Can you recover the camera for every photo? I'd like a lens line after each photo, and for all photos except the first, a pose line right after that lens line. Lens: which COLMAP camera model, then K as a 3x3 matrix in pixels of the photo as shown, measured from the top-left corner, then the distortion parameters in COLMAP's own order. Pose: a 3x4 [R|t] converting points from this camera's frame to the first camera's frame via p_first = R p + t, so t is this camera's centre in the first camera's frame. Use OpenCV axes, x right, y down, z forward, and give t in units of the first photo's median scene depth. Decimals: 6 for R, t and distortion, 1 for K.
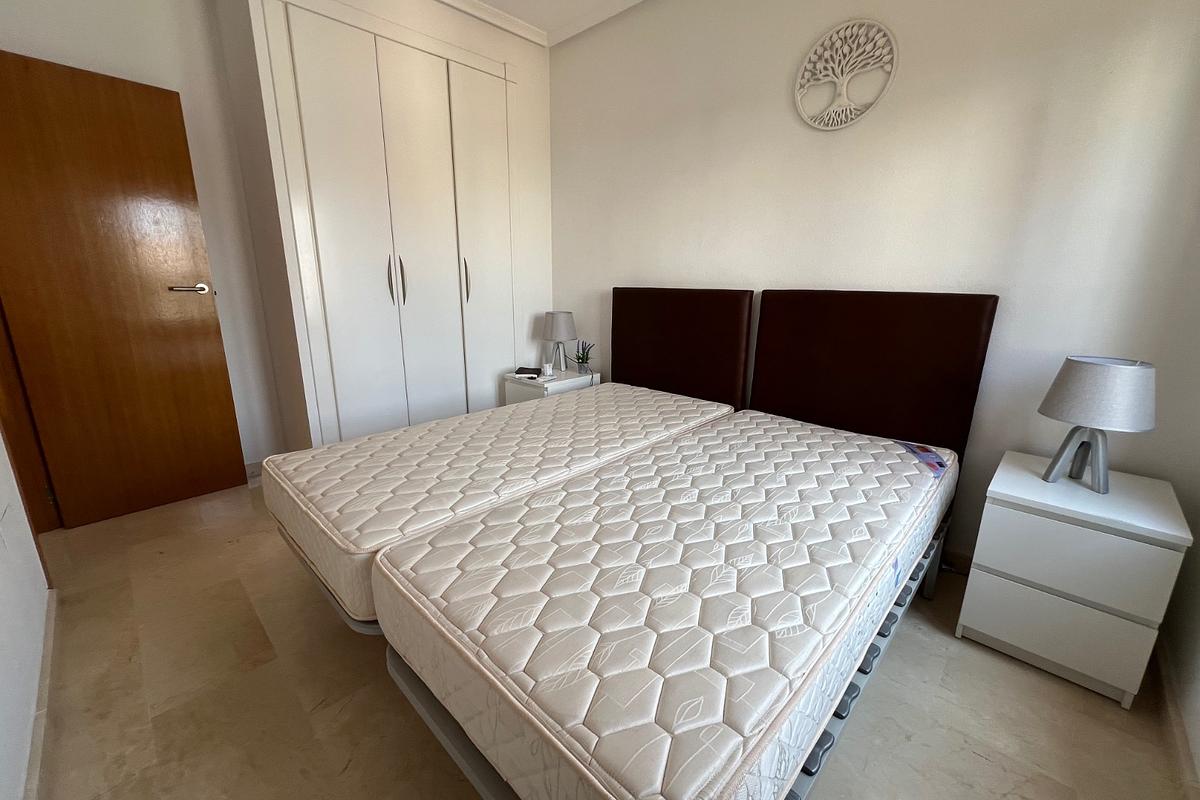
lens RADIAL K [[479.9, 0, 592.0], [0, 479.9, 398.8], [0, 0, 1]] dist [-0.003536, 0.001117]
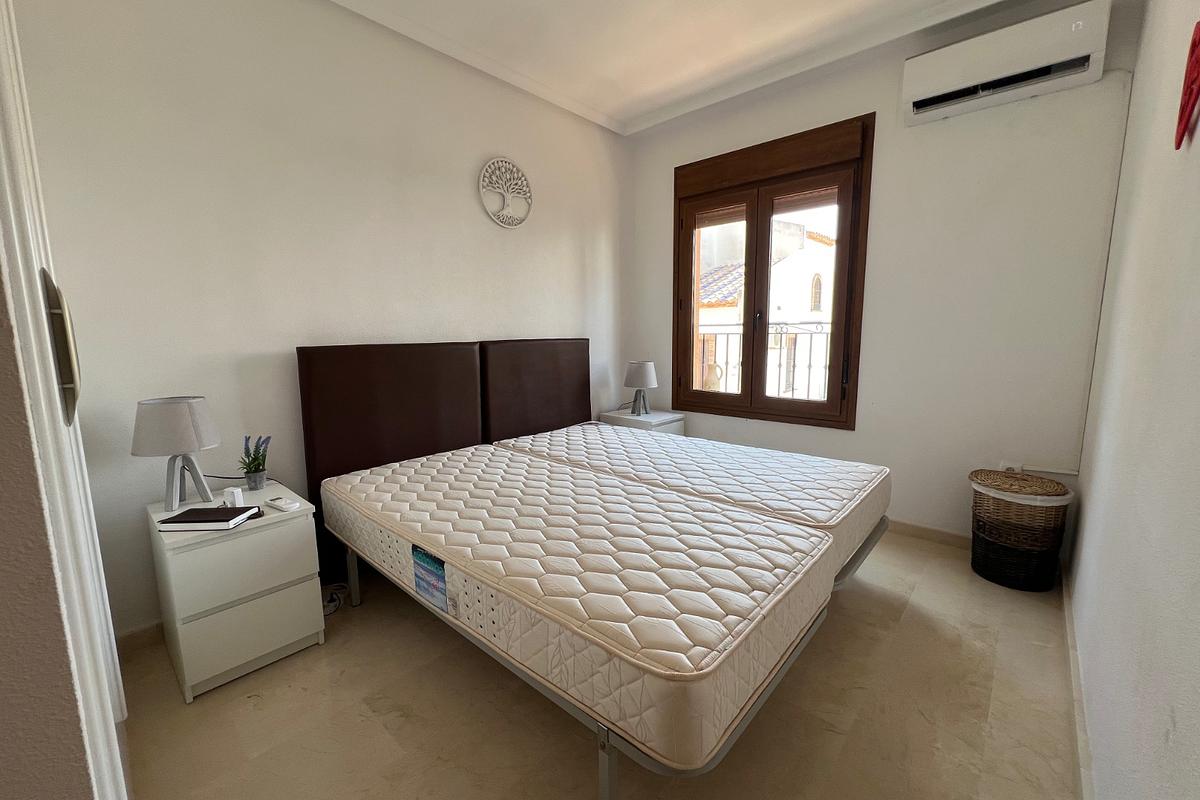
lens RADIAL K [[479.9, 0, 592.5], [0, 479.9, 400.4], [0, 0, 1]] dist [-0.003536, 0.001117]
pose [[-0.037397, -0.157892, 0.986748, -0.968888], [0.247038, 0.955330, 0.162227, -0.241099], [-0.968284, 0.249831, 0.003278, 0.871023]]
